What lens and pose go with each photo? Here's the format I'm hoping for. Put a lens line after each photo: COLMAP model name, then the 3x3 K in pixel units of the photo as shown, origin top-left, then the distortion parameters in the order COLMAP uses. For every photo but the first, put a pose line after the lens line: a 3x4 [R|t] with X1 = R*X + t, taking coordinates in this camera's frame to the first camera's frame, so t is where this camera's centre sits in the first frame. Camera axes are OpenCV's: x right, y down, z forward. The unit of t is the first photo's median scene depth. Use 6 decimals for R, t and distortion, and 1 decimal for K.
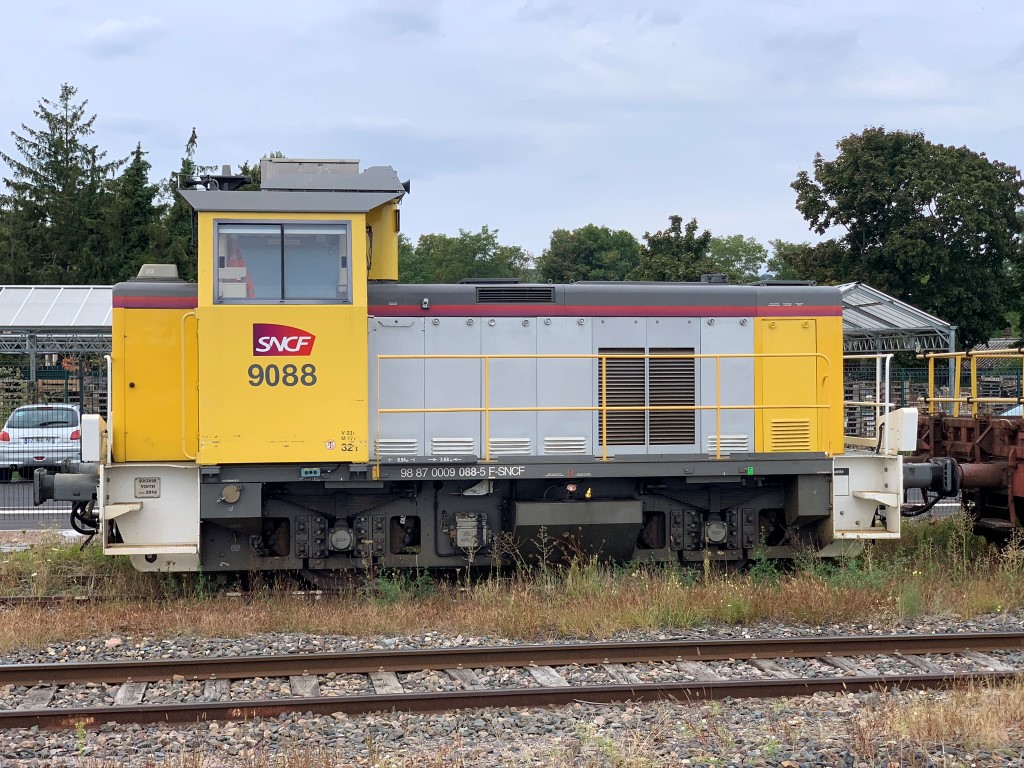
lens RADIAL K [[1535.6, 0, 509.1], [0, 1535.6, 390.6], [0, 0, 1]] dist [0.056918, 0.000000]
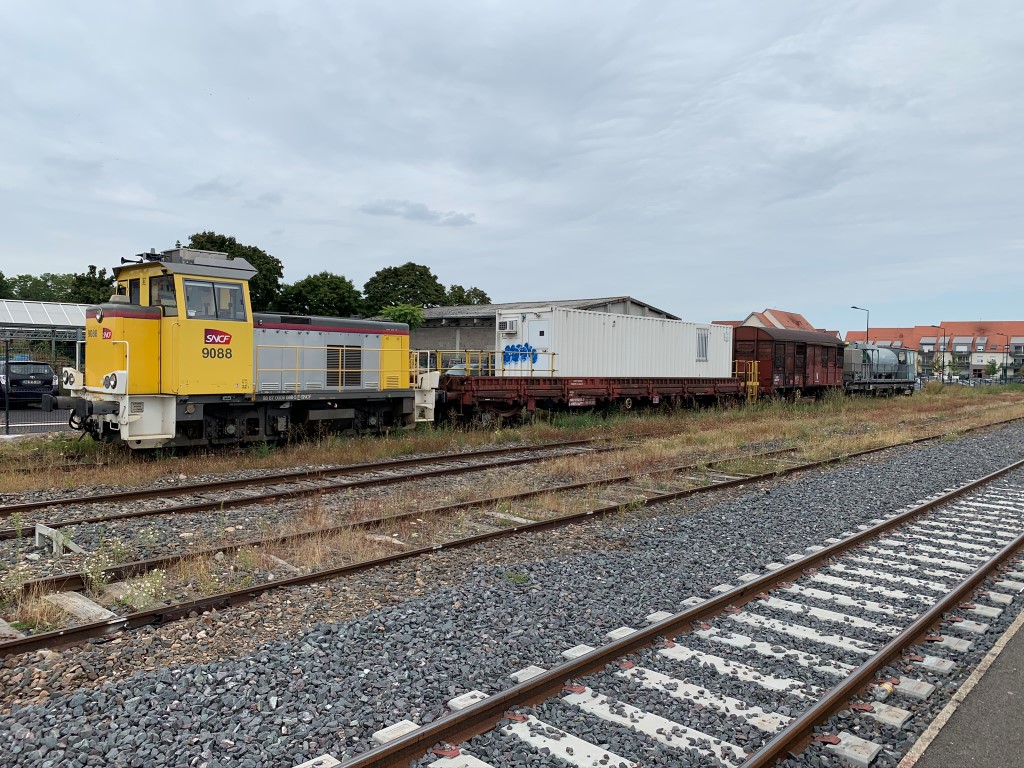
lens RADIAL K [[788.8, 0, 489.5], [0, 788.8, 404.5], [0, 0, 1]] dist [0.037908, -0.040582]
pose [[0.767375, -0.018751, 0.640925, -0.561493], [-0.013138, 0.998903, 0.044954, 0.006586], [-0.641064, -0.042917, 0.766286, -0.096517]]
